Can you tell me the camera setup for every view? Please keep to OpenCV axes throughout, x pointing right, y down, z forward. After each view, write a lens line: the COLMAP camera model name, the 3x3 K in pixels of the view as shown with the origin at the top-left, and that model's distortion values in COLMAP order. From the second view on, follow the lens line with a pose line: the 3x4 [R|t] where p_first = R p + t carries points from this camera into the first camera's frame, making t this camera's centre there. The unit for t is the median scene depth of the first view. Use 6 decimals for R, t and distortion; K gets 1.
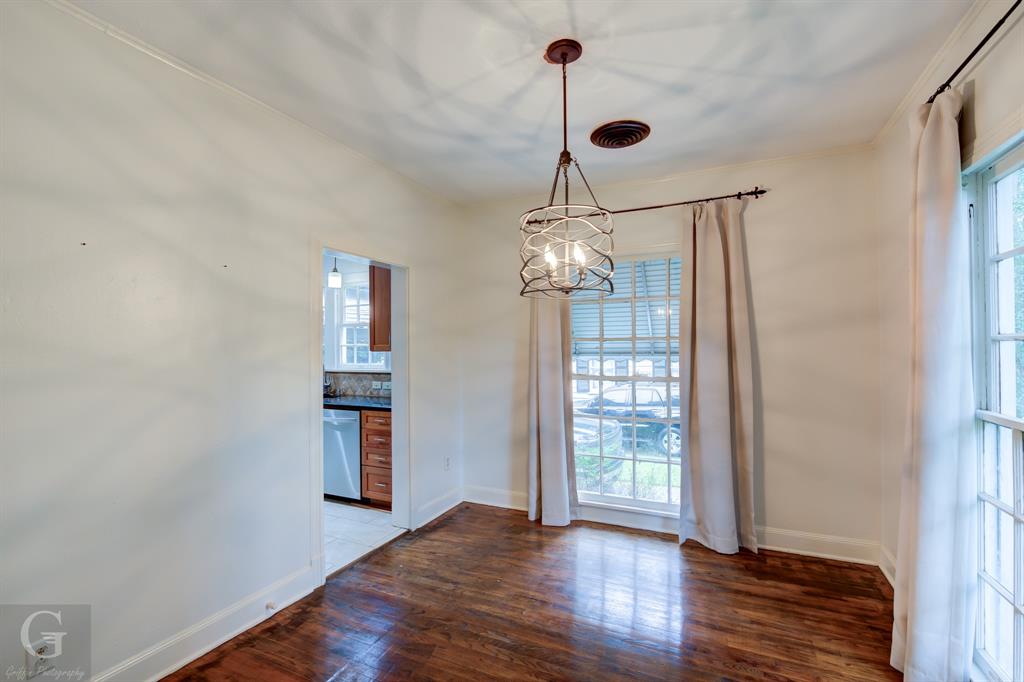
lens RADIAL K [[465.3, 0, 517.5], [0, 465.3, 344.7], [0, 0, 1]] dist [0.001841, -0.000264]
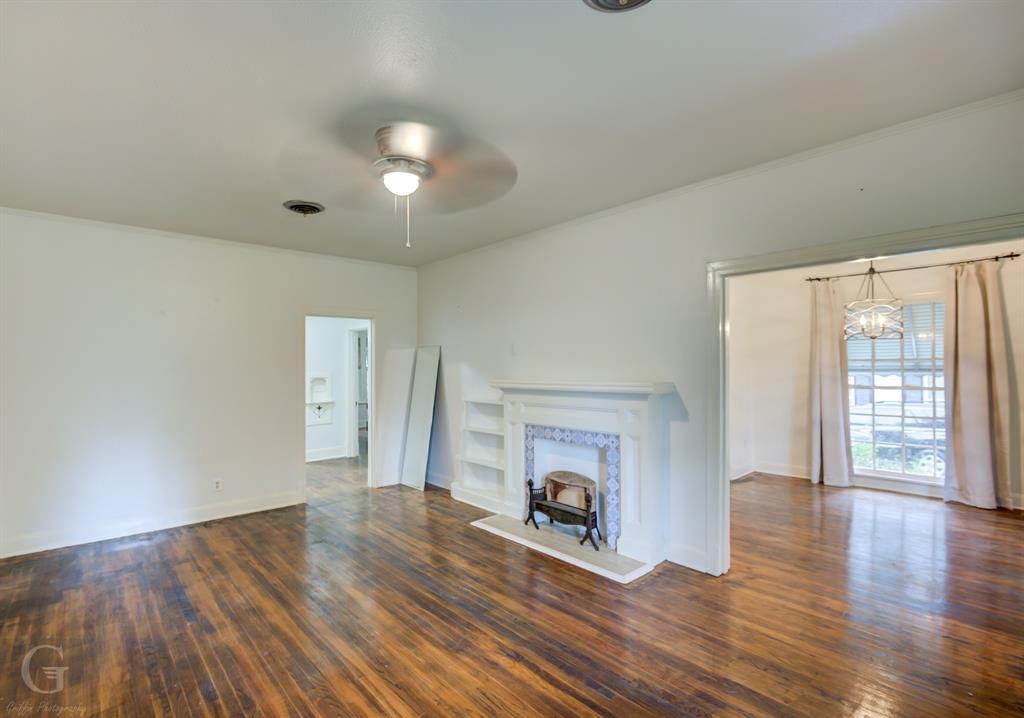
lens RADIAL K [[491.8, 0, 471.9], [0, 491.8, 362.8], [0, 0, 1]] dist [-0.018295, -0.001306]
pose [[0.907515, -0.004292, -0.419998, -0.321675], [0.004684, 0.999989, -0.000098, -0.009817], [0.419994, -0.001879, 0.907525, -0.888496]]
